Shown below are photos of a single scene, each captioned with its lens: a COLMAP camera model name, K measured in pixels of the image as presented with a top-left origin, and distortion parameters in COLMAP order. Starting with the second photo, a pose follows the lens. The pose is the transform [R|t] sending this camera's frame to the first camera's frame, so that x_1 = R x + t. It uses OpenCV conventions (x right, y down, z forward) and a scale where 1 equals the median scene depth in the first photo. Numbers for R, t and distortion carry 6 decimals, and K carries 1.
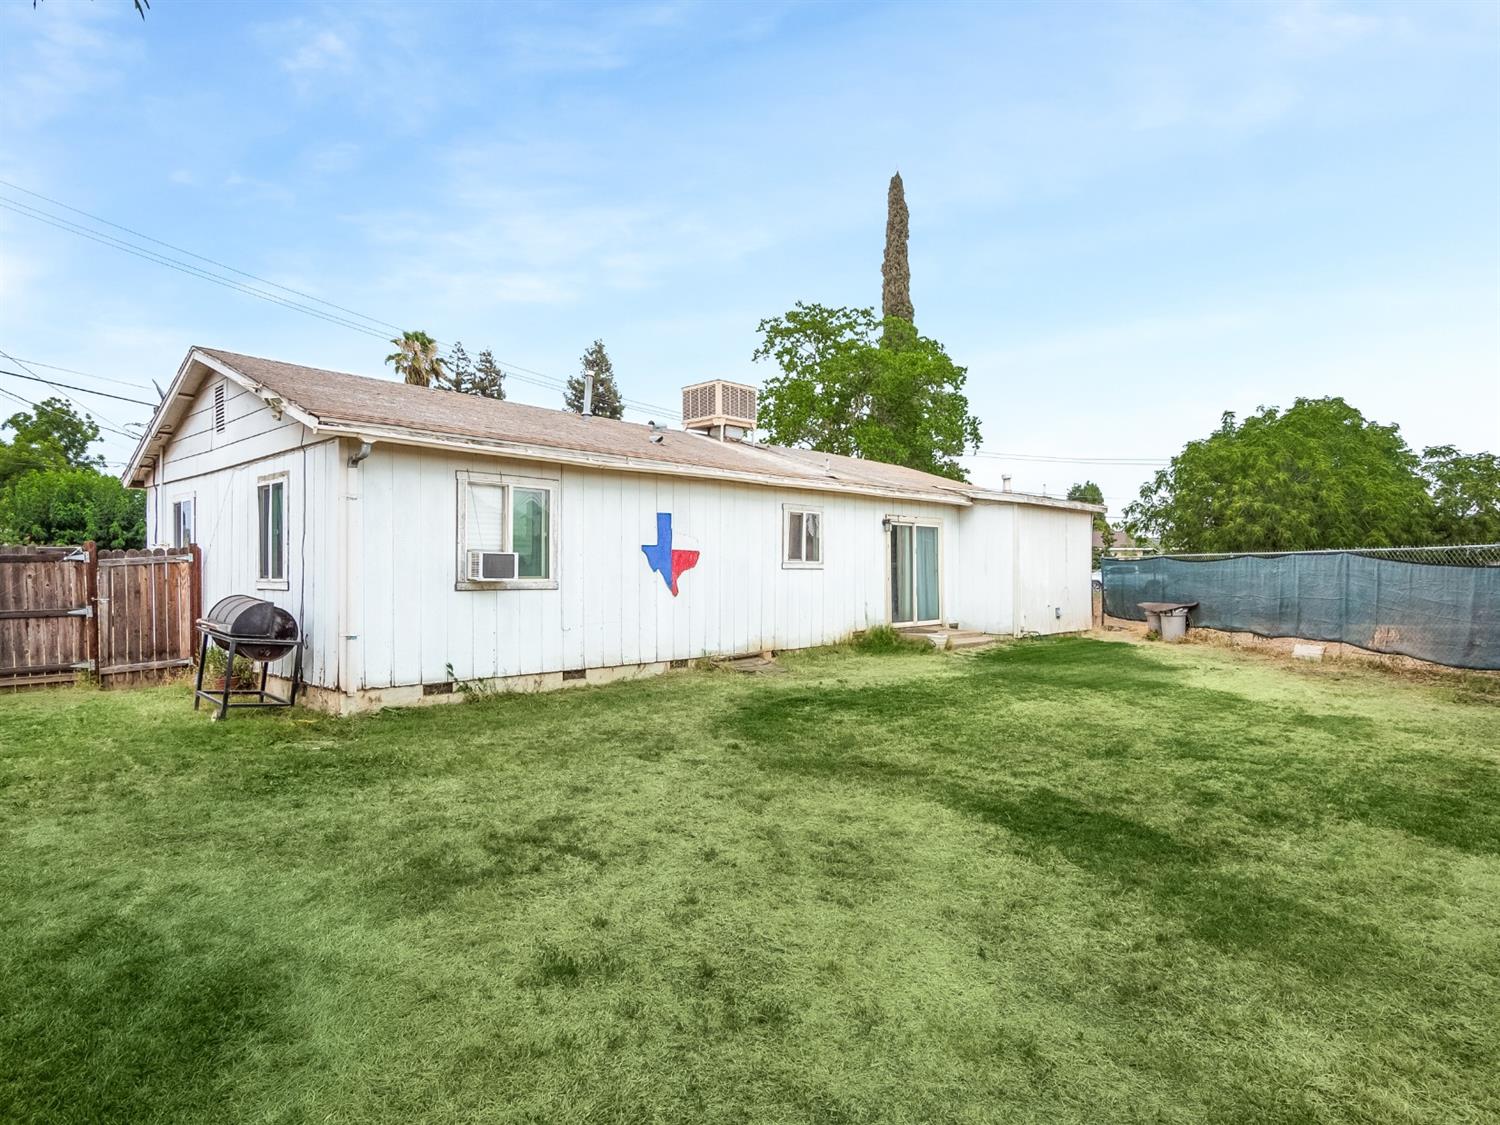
lens RADIAL K [[798.9, 0, 756.7], [0, 798.9, 571.0], [0, 0, 1]] dist [0.000460, 0.001242]
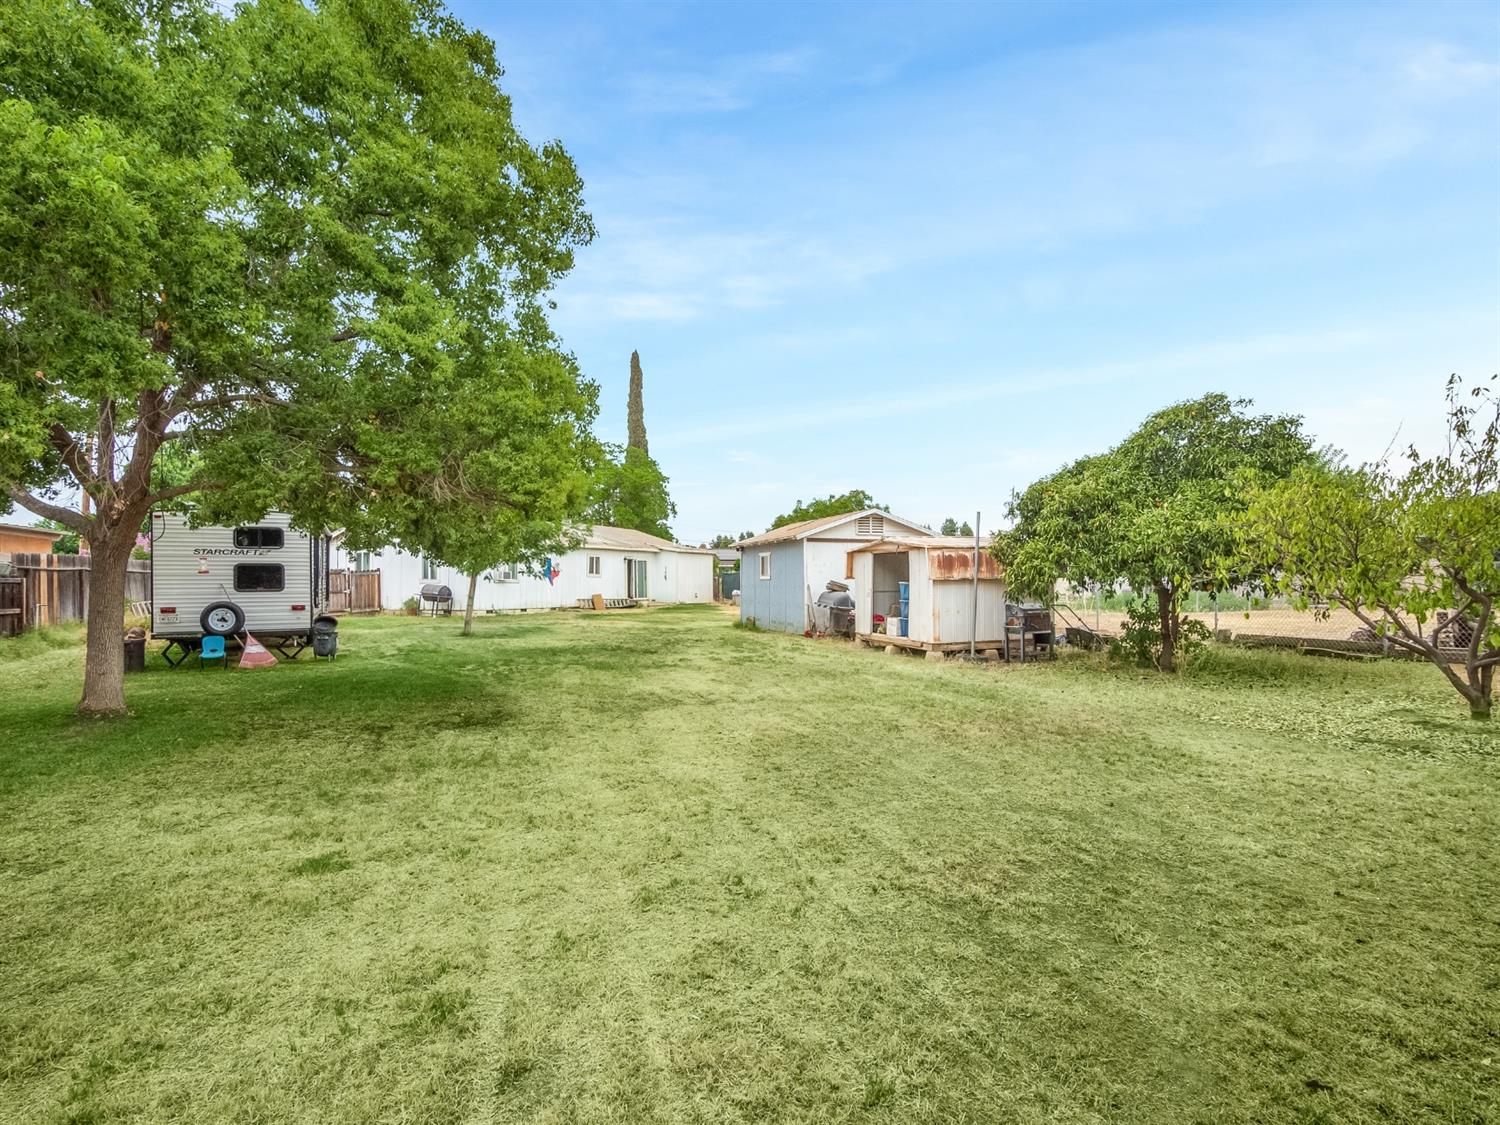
lens RADIAL K [[798.9, 0, 756.7], [0, 798.9, 571.0], [0, 0, 1]] dist [0.000460, 0.001242]
pose [[0.953675, 0.000176, 0.300838, -0.284762], [0.005747, 0.999807, -0.018805, 0.038852], [-0.300783, 0.019662, 0.953490, -2.154730]]
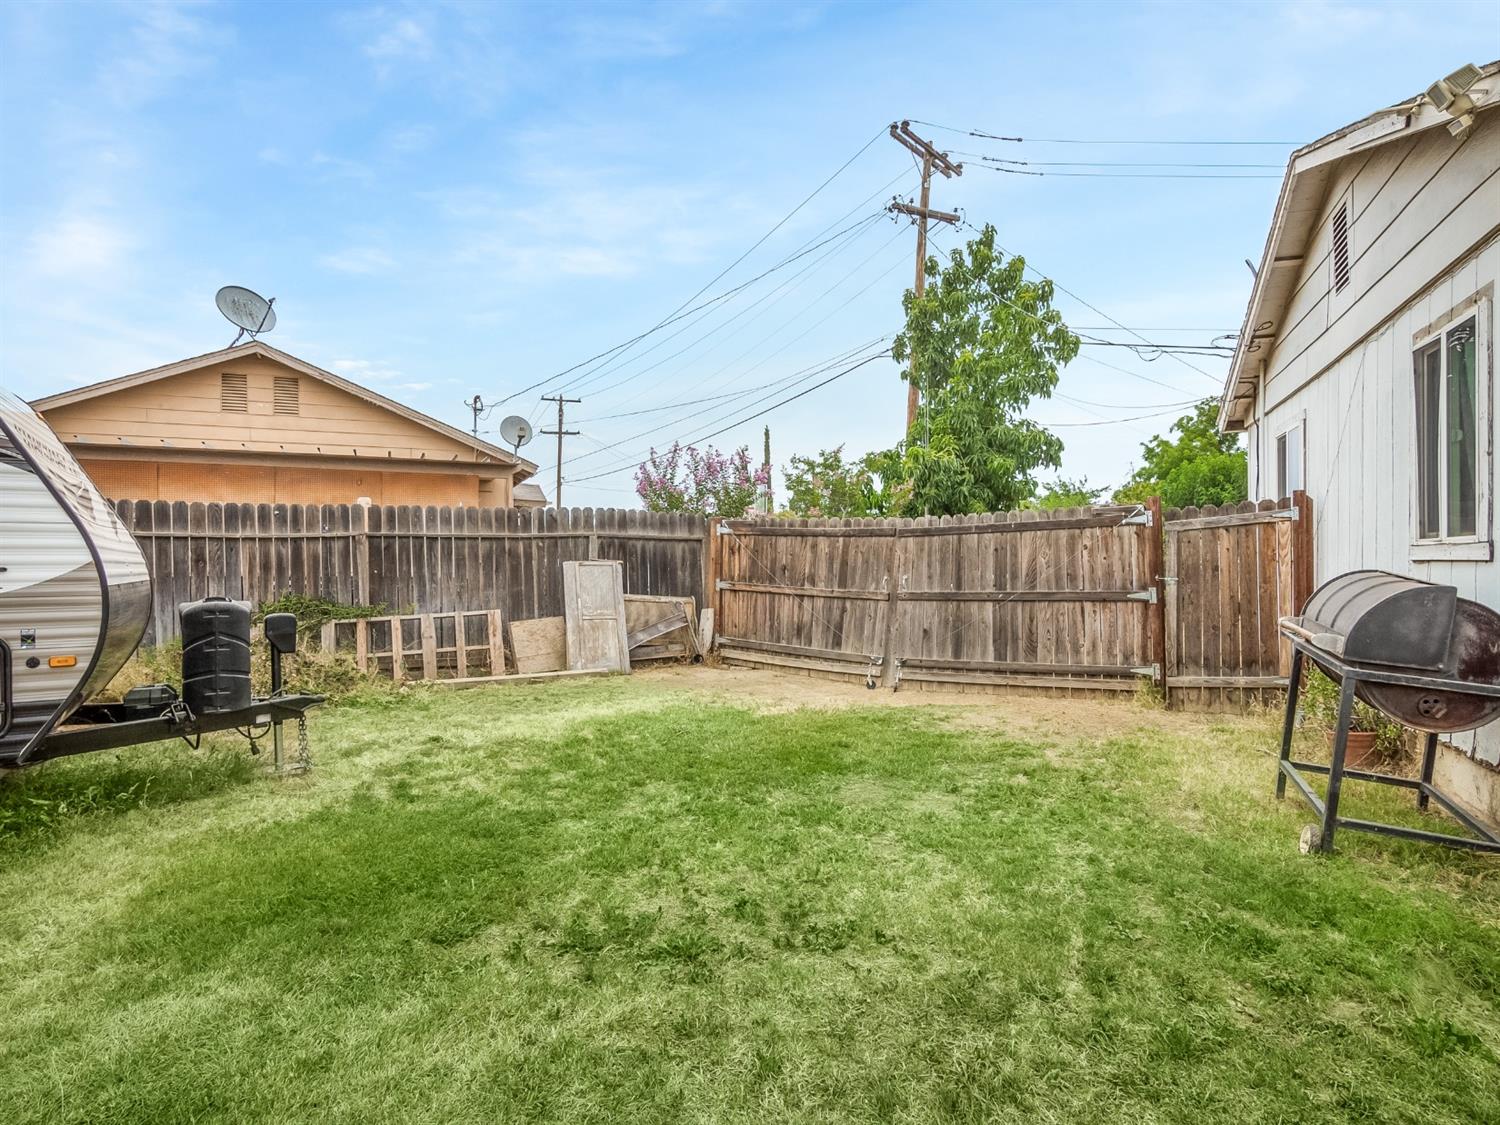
lens RADIAL K [[798.9, 0, 756.7], [0, 798.9, 571.0], [0, 0, 1]] dist [0.000460, 0.001242]
pose [[0.314978, 0.003972, -0.949091, -0.267675], [0.010171, 0.999920, 0.007561, 0.019619], [0.949045, -0.012035, 0.314912, 0.433238]]
